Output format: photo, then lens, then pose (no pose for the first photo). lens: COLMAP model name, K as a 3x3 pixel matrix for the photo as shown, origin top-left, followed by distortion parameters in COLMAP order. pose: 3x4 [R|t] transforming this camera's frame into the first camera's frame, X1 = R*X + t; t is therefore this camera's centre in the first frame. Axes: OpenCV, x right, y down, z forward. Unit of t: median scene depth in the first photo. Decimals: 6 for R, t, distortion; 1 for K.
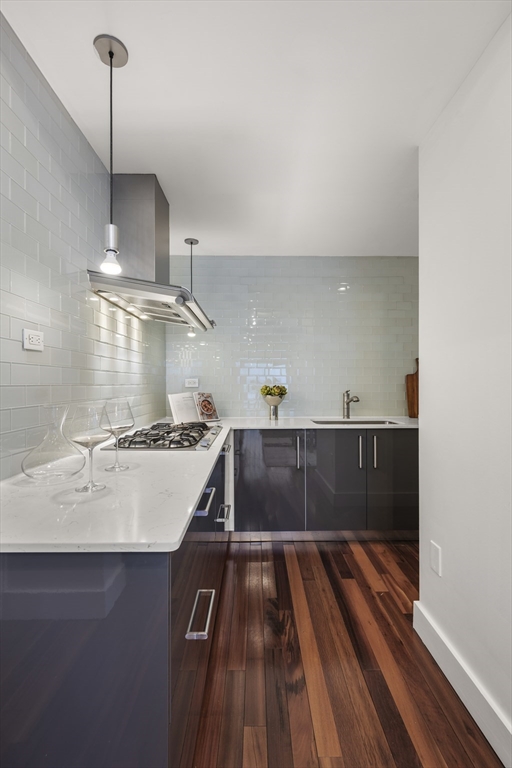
lens RADIAL K [[339.5, 0, 254.5], [0, 339.5, 381.8], [0, 0, 1]] dist [0.000270, -0.000015]
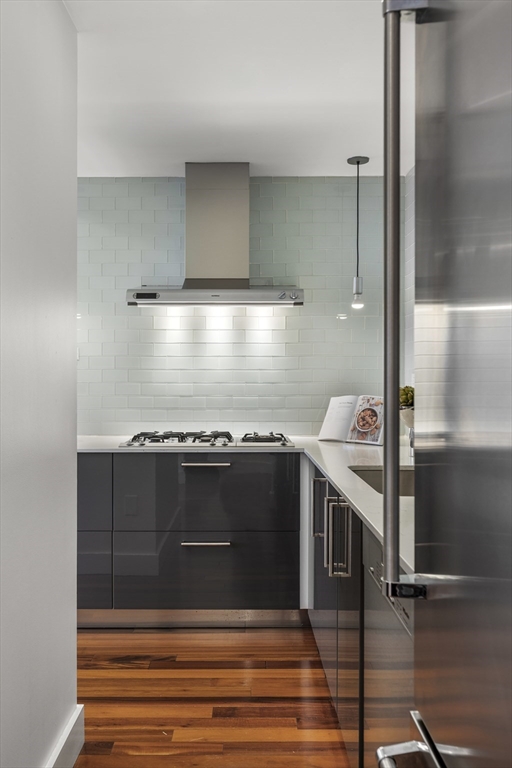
lens RADIAL K [[685.1, 0, 255.1], [0, 685.1, 384.6], [0, 0, 1]] dist [-0.002226, 0.000016]
pose [[0.009080, 0.003917, -0.999951, 1.575683], [0.001297, 0.999991, 0.003929, 0.007861], [0.999958, -0.001333, 0.009074, 1.145222]]
